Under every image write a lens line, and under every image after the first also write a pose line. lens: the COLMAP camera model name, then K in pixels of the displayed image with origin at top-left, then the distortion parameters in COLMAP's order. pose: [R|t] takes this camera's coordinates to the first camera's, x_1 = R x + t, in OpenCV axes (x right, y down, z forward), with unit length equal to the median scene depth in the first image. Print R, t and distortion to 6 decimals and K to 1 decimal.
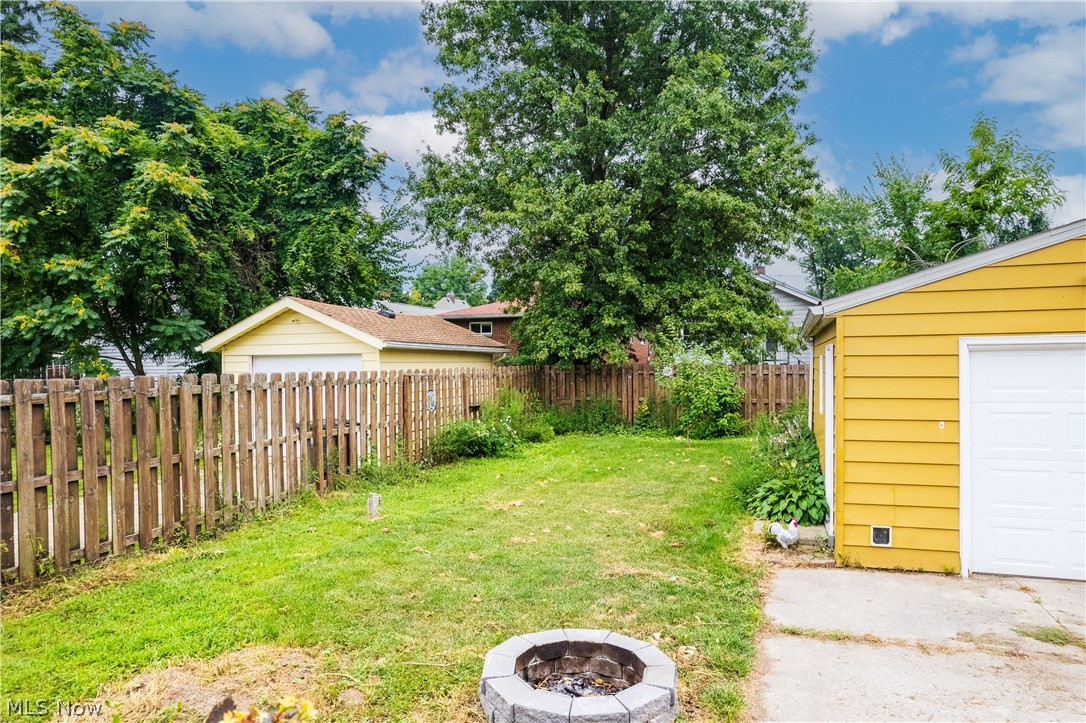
lens RADIAL K [[695.8, 0, 549.7], [0, 695.8, 363.1], [0, 0, 1]] dist [-0.068732, 0.053921]
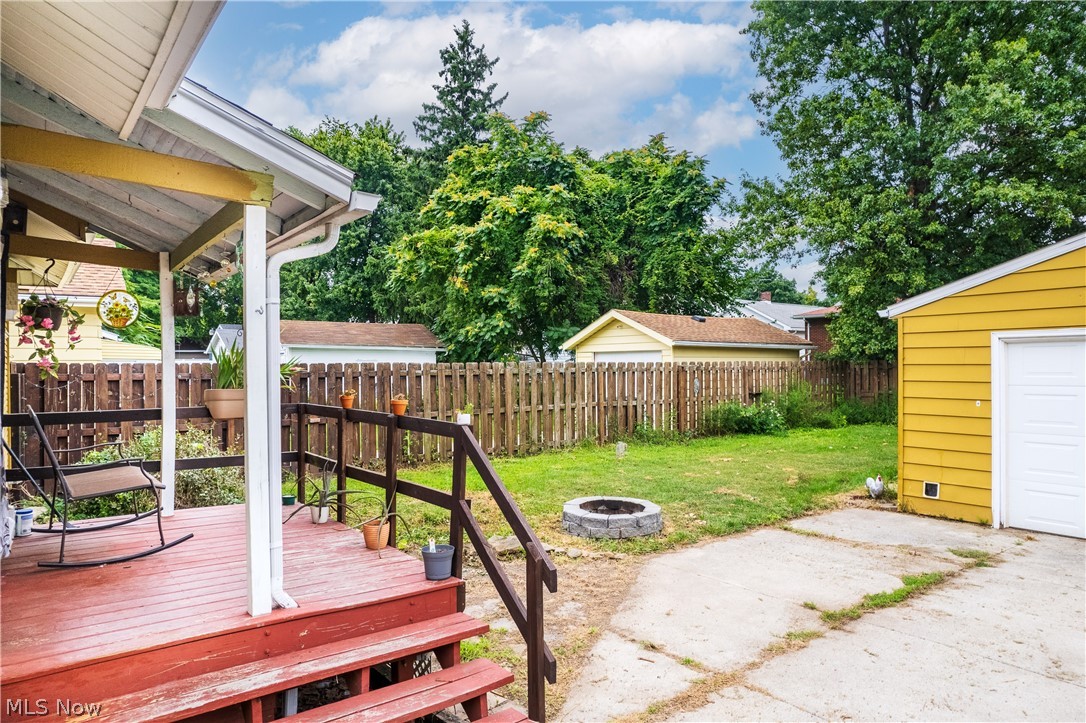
lens RADIAL K [[695.8, 0, 550.7], [0, 695.8, 361.8], [0, 0, 1]] dist [-0.068732, 0.053921]
pose [[0.825955, 0.002430, -0.563731, 0.237357], [-0.002660, 0.999996, 0.000413, 0.006608], [0.563730, 0.001158, 0.825958, -0.169981]]
